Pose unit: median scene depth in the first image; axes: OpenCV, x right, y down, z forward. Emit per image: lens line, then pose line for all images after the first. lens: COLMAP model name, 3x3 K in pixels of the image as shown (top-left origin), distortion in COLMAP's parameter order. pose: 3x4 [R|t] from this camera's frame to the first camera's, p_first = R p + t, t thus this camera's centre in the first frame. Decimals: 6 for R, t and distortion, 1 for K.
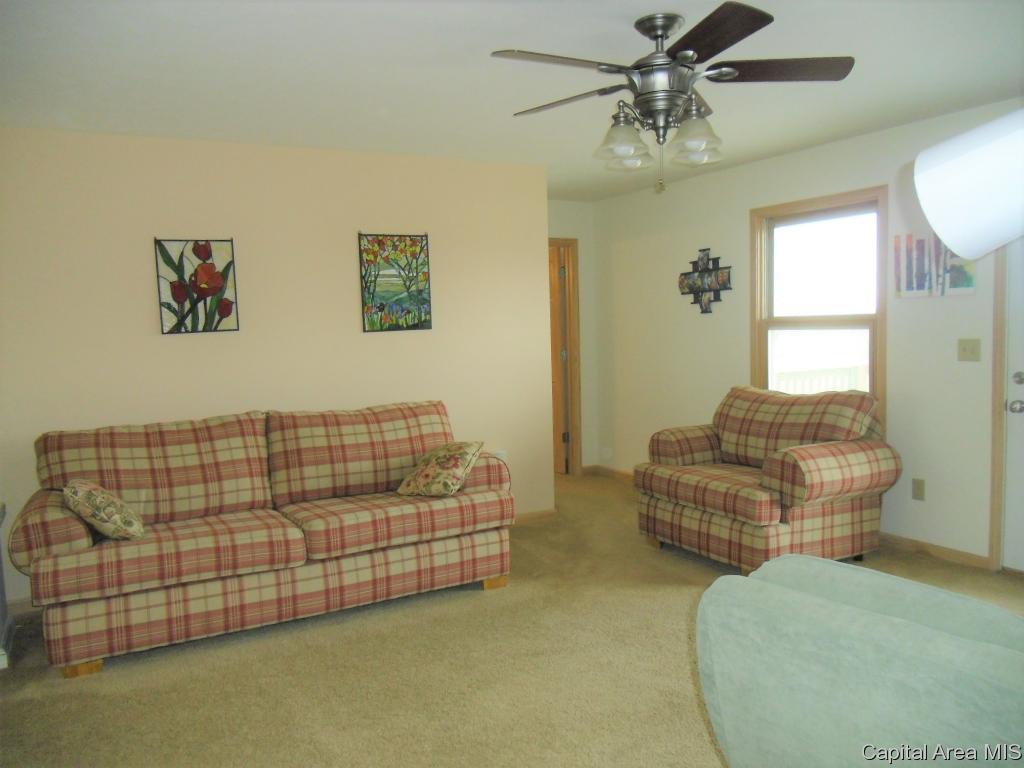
lens RADIAL K [[786.8, 0, 512.0], [0, 786.8, 384.0], [0, 0, 1]] dist [-0.053047, 0.000931]
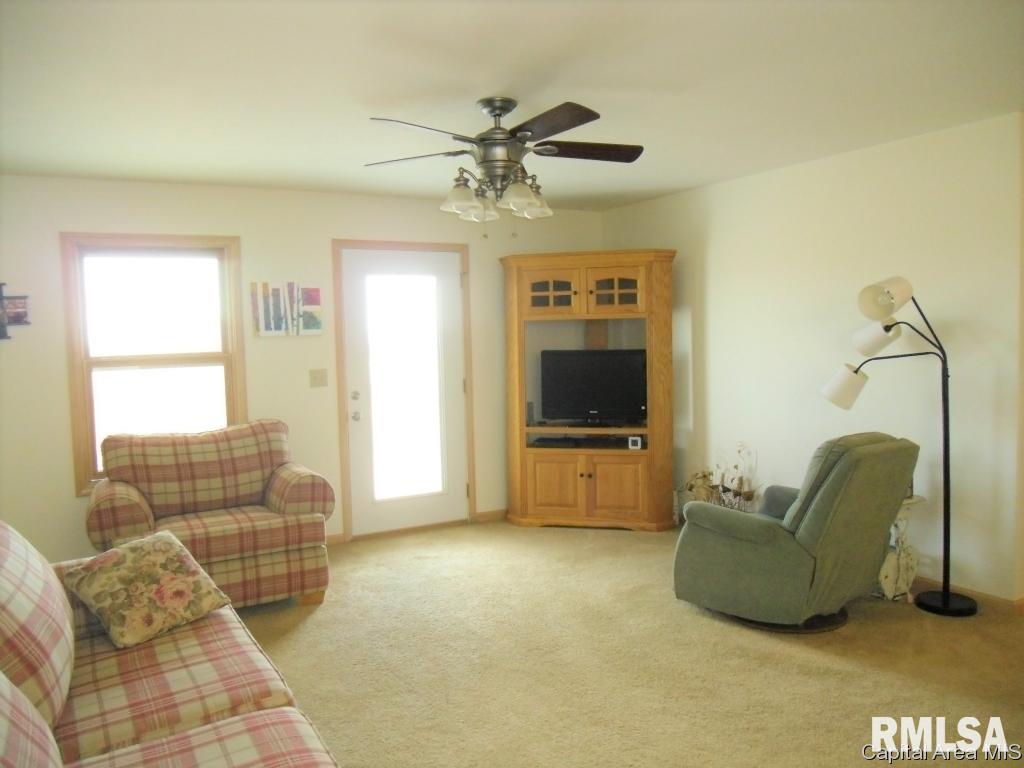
lens RADIAL K [[786.8, 0, 512.0], [0, 786.8, 384.0], [0, 0, 1]] dist [-0.053047, 0.000931]
pose [[-0.030612, -0.029908, 0.999084, -0.702013], [0.110606, 0.993312, 0.033124, -0.040260], [-0.993393, 0.111518, -0.027100, 0.696647]]
